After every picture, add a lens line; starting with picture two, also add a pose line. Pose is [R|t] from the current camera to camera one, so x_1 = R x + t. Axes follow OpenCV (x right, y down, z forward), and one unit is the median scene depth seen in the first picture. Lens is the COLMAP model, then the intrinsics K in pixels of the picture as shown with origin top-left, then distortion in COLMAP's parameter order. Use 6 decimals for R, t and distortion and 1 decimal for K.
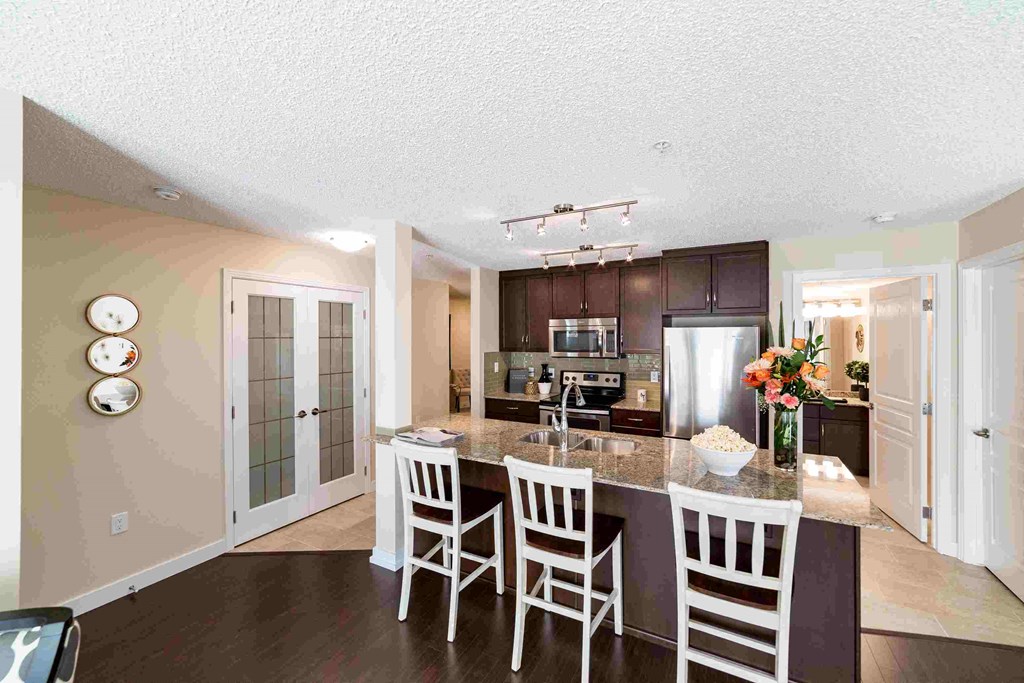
lens RADIAL K [[398.7, 0, 513.1], [0, 398.7, 340.1], [0, 0, 1]] dist [-0.017800, 0.005561]
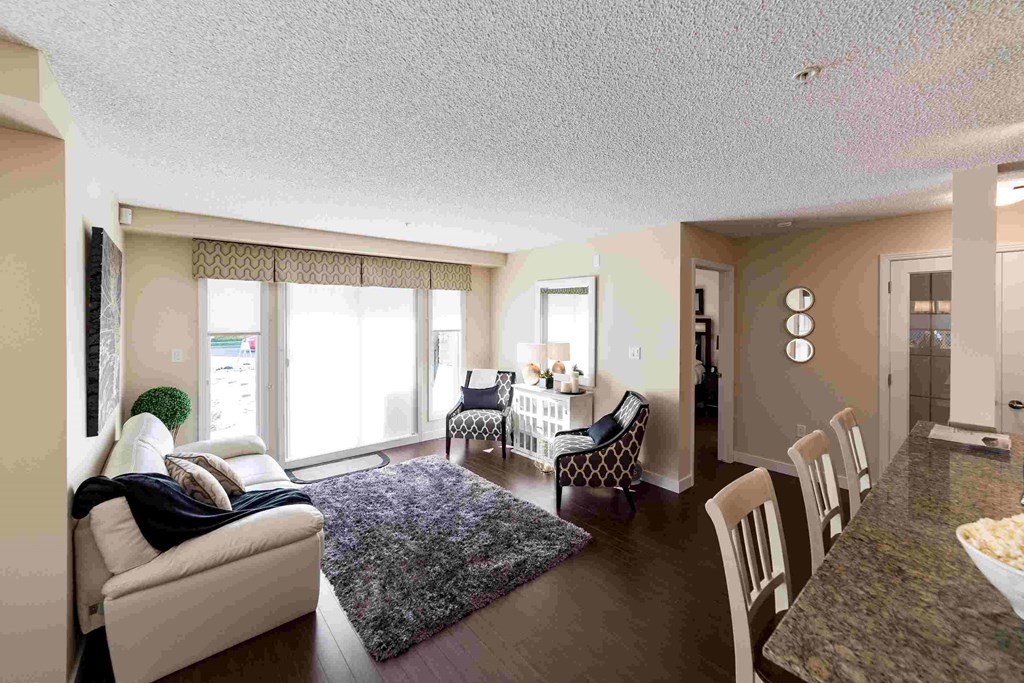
lens RADIAL K [[398.7, 0, 512.2], [0, 398.7, 322.5], [0, 0, 1]] dist [-0.017800, 0.005561]
pose [[-0.355958, 0.015572, -0.934372, 0.614420], [-0.005706, 0.999806, 0.018837, 0.003177], [0.934485, 0.012037, -0.355800, 0.318285]]
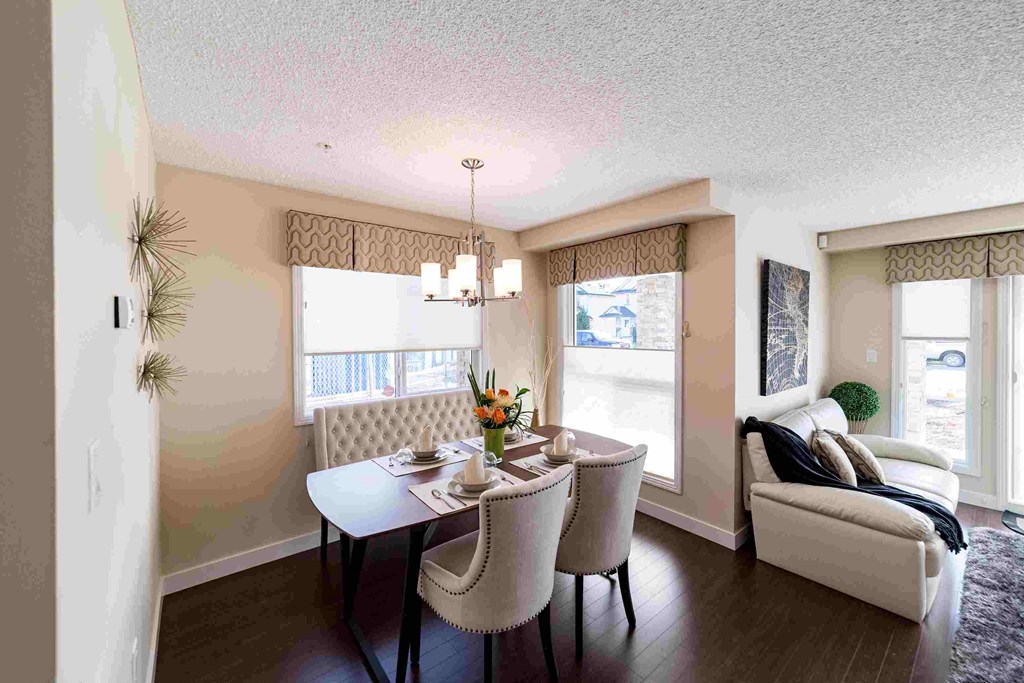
lens RADIAL K [[398.7, 0, 507.5], [0, 398.7, 333.3], [0, 0, 1]] dist [-0.017800, 0.005561]
pose [[-0.924092, -0.001759, 0.382167, 0.503599], [0.005263, 0.999836, 0.017328, 0.021844], [-0.382135, 0.018024, -0.923931, 0.562442]]
